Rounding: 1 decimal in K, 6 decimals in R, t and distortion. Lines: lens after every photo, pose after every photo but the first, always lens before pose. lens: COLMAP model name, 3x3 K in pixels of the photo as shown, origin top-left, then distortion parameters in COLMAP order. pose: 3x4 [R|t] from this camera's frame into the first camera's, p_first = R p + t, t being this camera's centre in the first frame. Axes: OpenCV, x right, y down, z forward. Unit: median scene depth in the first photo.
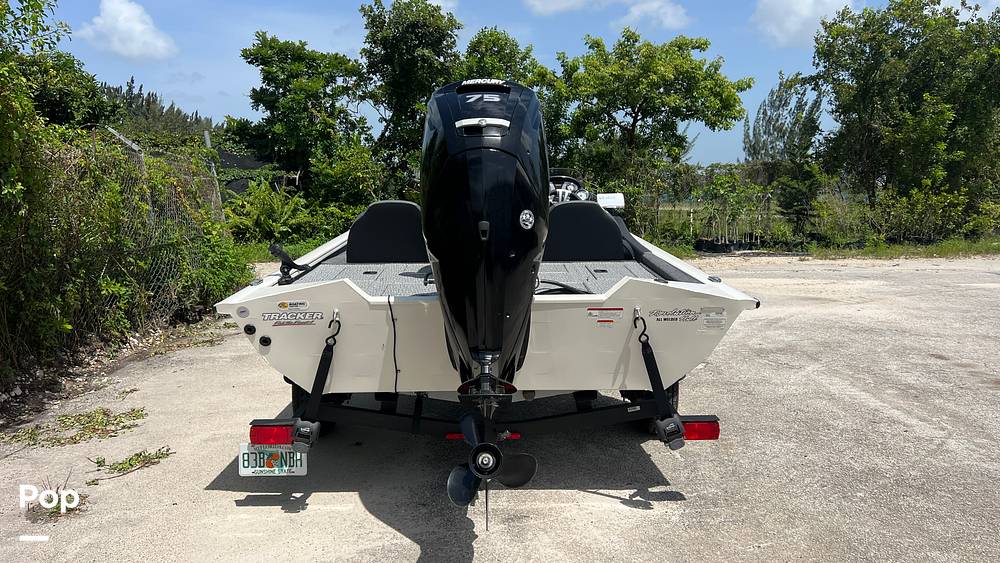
lens RADIAL K [[749.0, 0, 495.7], [0, 749.0, 281.4], [0, 0, 1]] dist [0.058842, -0.075160]
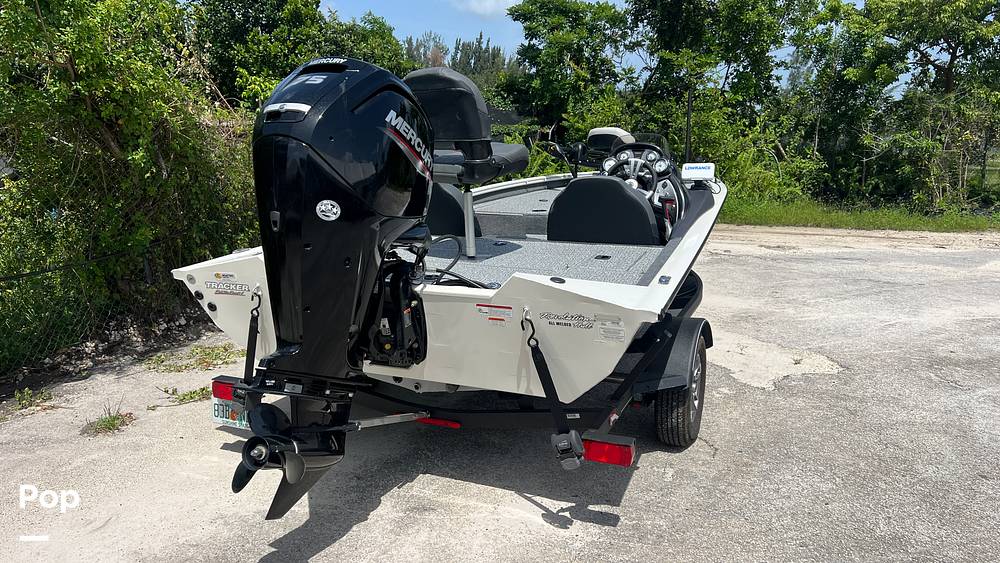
lens RADIAL K [[749.0, 0, 497.0], [0, 749.0, 287.3], [0, 0, 1]] dist [0.058842, -0.075160]
pose [[0.910757, 0.080653, -0.404990, 0.457088], [-0.049980, 0.995061, 0.085767, -0.056753], [0.409907, -0.057872, 0.910289, 0.156801]]
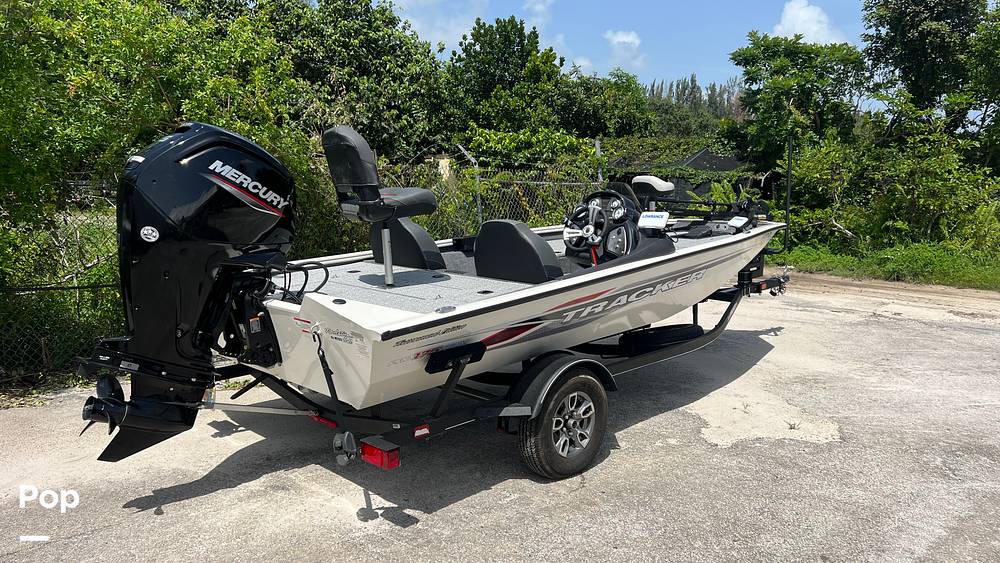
lens RADIAL K [[749.0, 0, 501.8], [0, 749.0, 287.4], [0, 0, 1]] dist [0.058842, -0.075160]
pose [[0.688583, 0.109380, -0.716861, 1.005678], [-0.099945, 0.993439, 0.055579, -0.090086], [0.718237, 0.033376, 0.694998, 0.391984]]
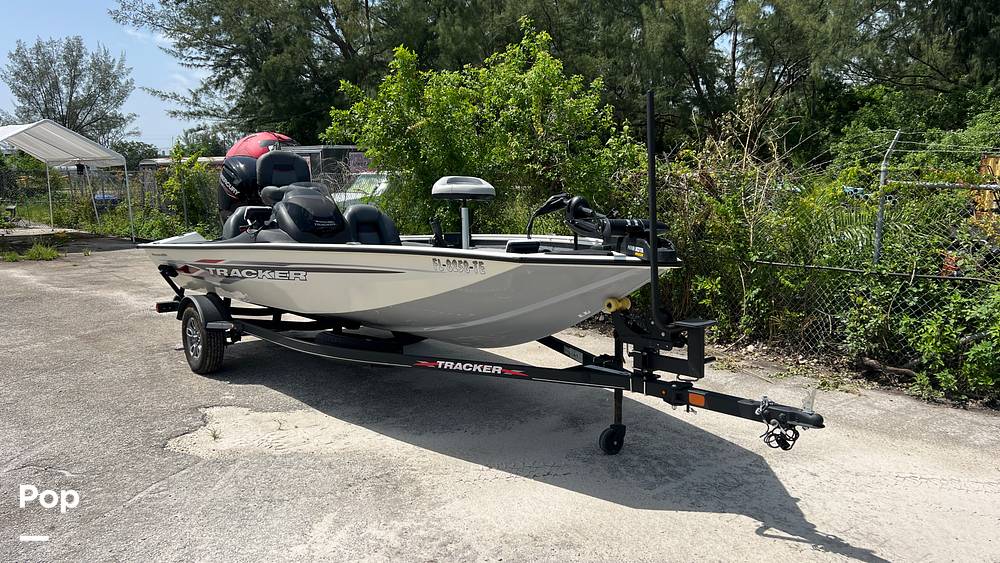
lens RADIAL K [[749.0, 0, 504.4], [0, 749.0, 282.0], [0, 0, 1]] dist [0.058842, -0.075160]
pose [[-0.766742, 0.083957, -0.636442, 0.840779], [-0.084220, 0.969686, 0.229380, -0.423354], [0.636407, 0.229476, -0.736428, 2.993446]]
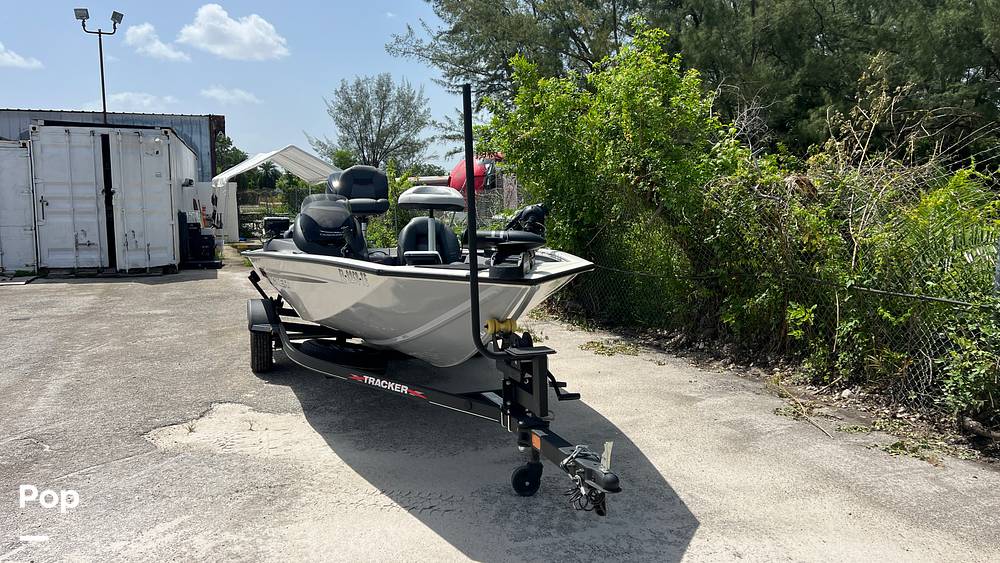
lens RADIAL K [[749.0, 0, 502.3], [0, 749.0, 285.4], [0, 0, 1]] dist [0.058842, -0.075160]
pose [[-0.945943, 0.042110, -0.321588, 0.297423], [-0.036826, 0.971178, 0.235492, -0.435058], [0.322236, 0.234605, -0.917129, 3.188795]]
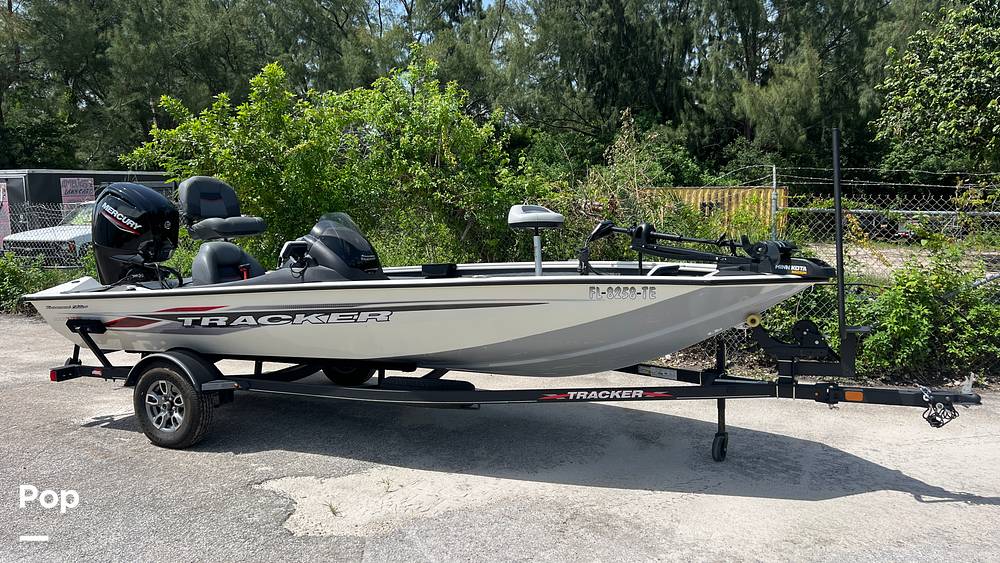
lens RADIAL K [[749.0, 0, 502.2], [0, 749.0, 282.0], [0, 0, 1]] dist [0.058842, -0.075160]
pose [[-0.412843, 0.089990, -0.906346, 1.293939], [-0.110232, 0.982855, 0.147798, -0.342358], [0.904107, 0.160926, -0.395845, 2.369129]]
